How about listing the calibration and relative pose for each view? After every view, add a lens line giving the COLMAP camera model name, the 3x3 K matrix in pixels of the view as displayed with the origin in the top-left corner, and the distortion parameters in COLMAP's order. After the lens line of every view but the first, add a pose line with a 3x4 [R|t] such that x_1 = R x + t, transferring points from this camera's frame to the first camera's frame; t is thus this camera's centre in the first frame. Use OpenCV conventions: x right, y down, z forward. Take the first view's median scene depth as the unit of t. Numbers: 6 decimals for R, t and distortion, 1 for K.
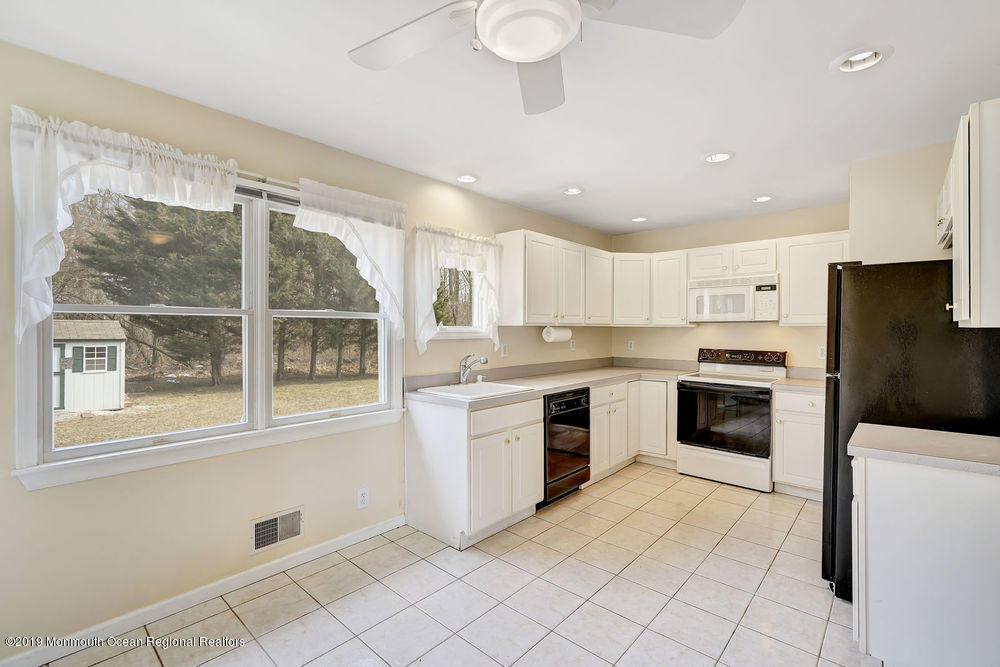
lens RADIAL K [[450.5, 0, 499.4], [0, 450.5, 330.4], [0, 0, 1]] dist [-0.001967, -0.000091]
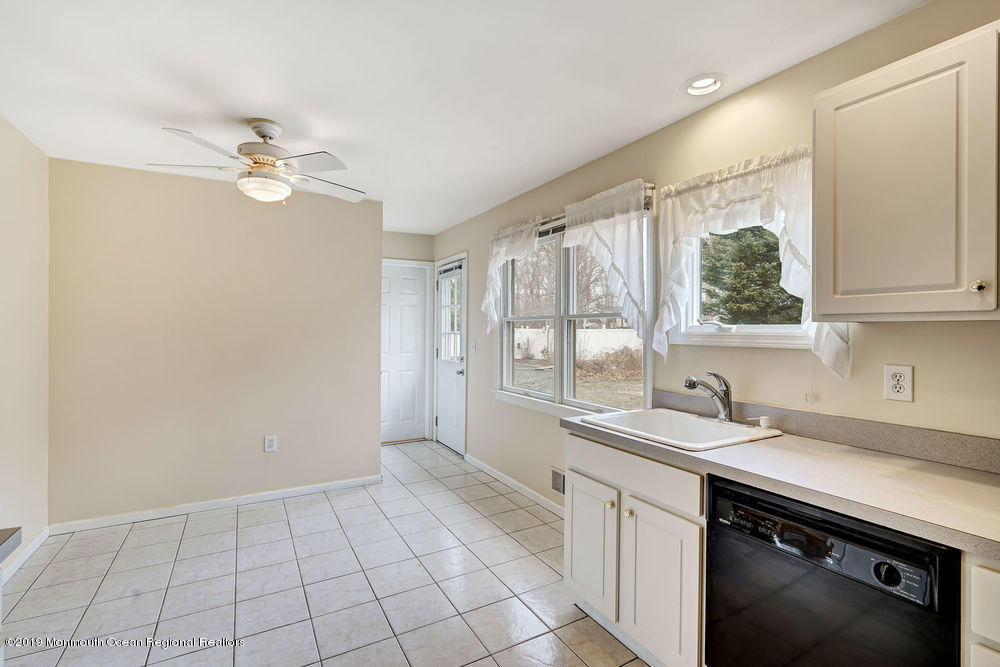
lens RADIAL K [[450.5, 0, 499.4], [0, 450.5, 330.4], [0, 0, 1]] dist [-0.001967, -0.000091]
pose [[-0.313830, 0.004793, -0.949467, 0.519625], [-0.006133, 0.999956, 0.007075, -0.004544], [0.949459, 0.008043, -0.313787, 0.803159]]
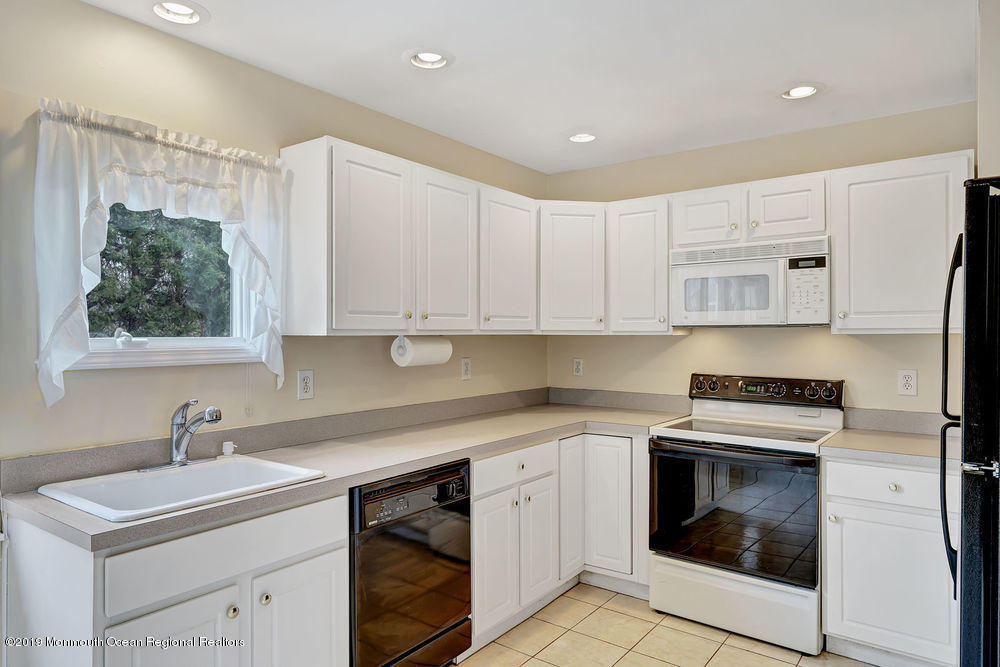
lens RADIAL K [[634.7, 0, 500.0], [0, 634.7, 333.5], [0, 0, 1]] dist [0.012707, 0.000345]
pose [[0.995918, -0.004028, 0.090171, 0.165331], [0.004431, 0.999981, -0.004265, -0.009035], [-0.090152, 0.004647, 0.995917, 0.288376]]
